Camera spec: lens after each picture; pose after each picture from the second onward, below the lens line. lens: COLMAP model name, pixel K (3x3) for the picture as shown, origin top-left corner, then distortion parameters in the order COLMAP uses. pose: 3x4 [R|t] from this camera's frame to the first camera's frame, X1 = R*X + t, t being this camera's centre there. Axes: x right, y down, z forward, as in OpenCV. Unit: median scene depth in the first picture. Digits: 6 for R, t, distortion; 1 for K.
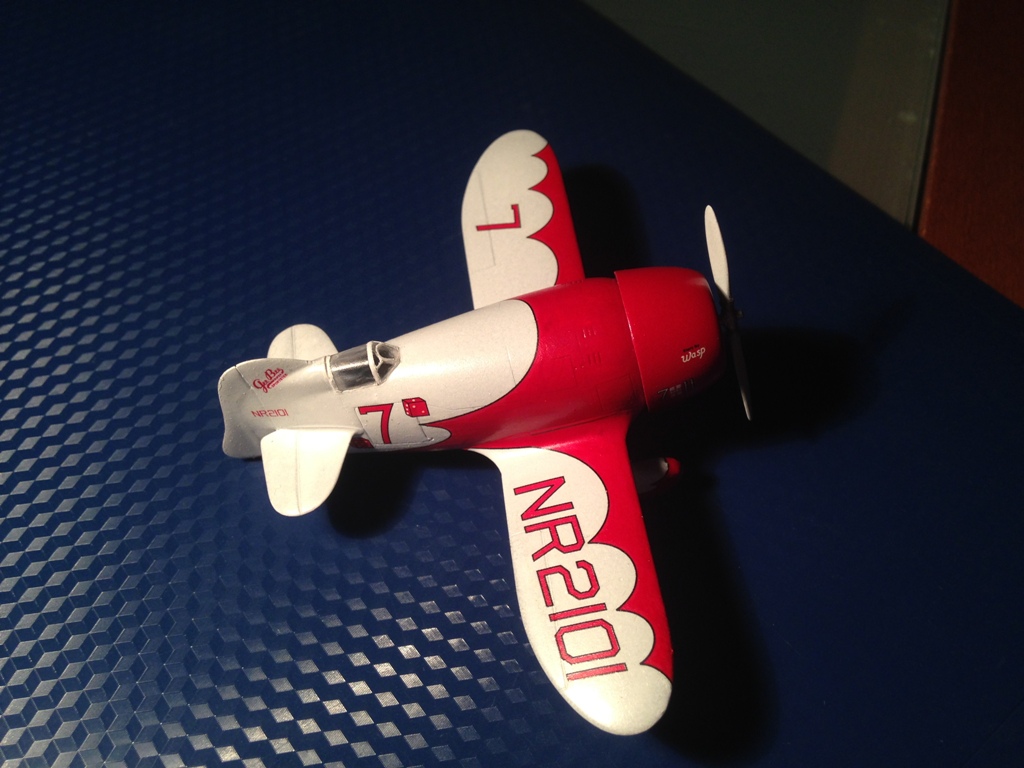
lens RADIAL K [[932.4, 0, 522.9], [0, 932.4, 381.1], [0, 0, 1]] dist [0.114009, -0.000708]
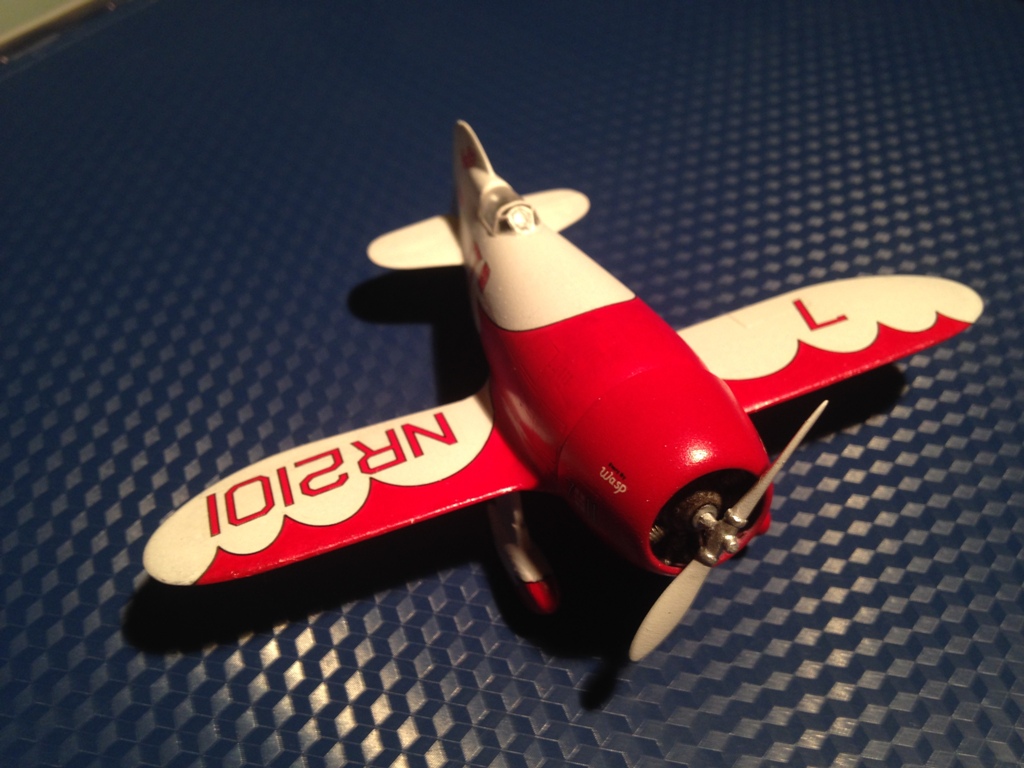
lens RADIAL K [[972.7, 0, 516.1], [0, 972.7, 384.2], [0, 0, 1]] dist [0.199018, -0.427842]
pose [[0.247379, 0.729384, -0.637811, 0.569382], [-0.803210, 0.522535, 0.286027, -0.213791], [0.541902, 0.441539, 0.715112, 0.390320]]
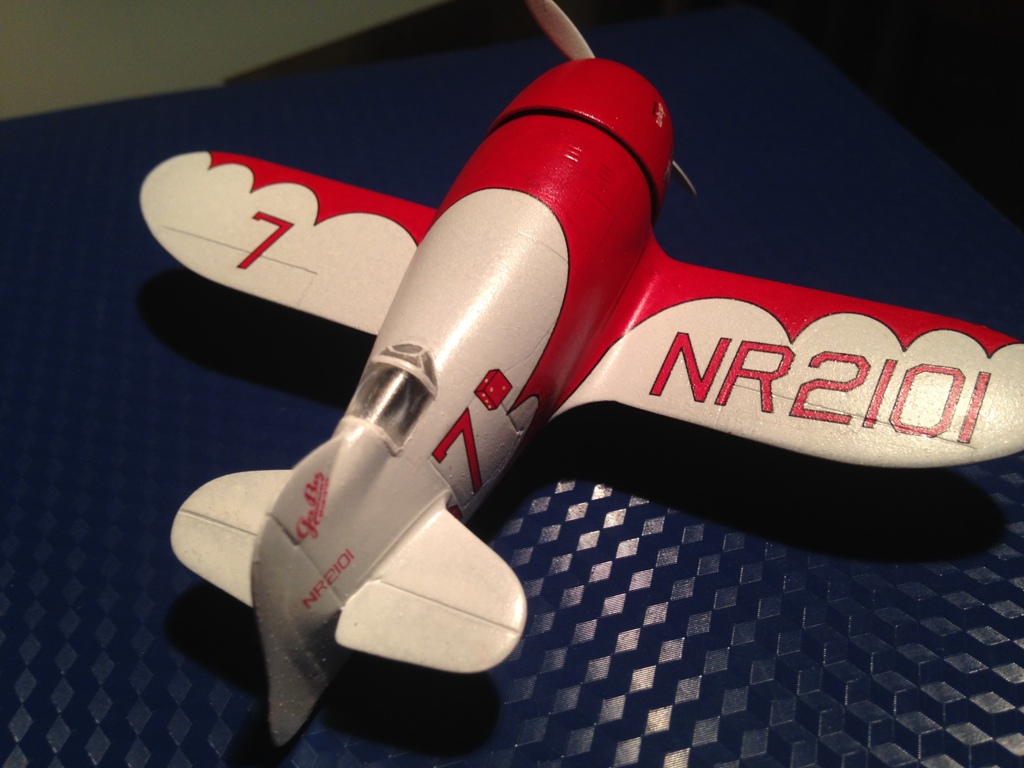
lens RADIAL K [[972.7, 0, 516.1], [0, 972.7, 384.2], [0, 0, 1]] dist [0.199018, -0.427842]
pose [[0.554114, -0.601185, 0.575791, -0.484877], [0.717326, 0.695799, 0.036165, 0.012893], [-0.422376, 0.392990, 0.816797, 0.454134]]
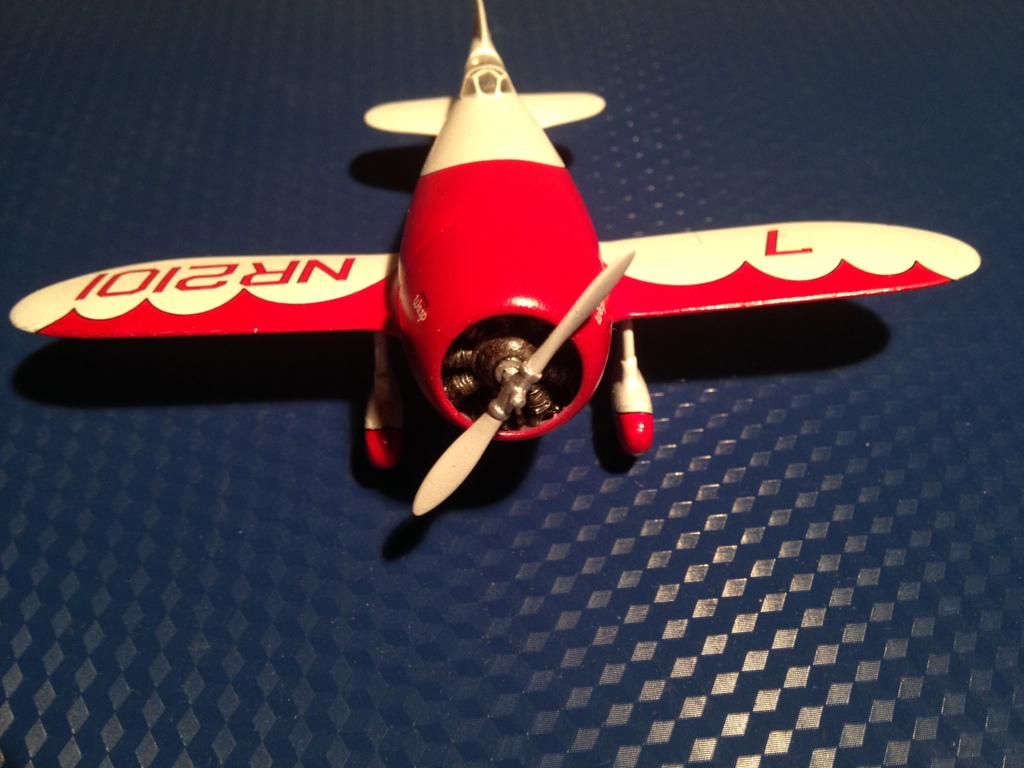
lens RADIAL K [[972.7, 0, 516.1], [0, 972.7, 384.2], [0, 0, 1]] dist [0.199018, -0.427842]
pose [[-0.080587, 0.721987, -0.687197, 0.674580], [-0.813429, 0.350814, 0.463965, -0.376506], [0.576055, 0.596375, 0.559014, 0.669306]]
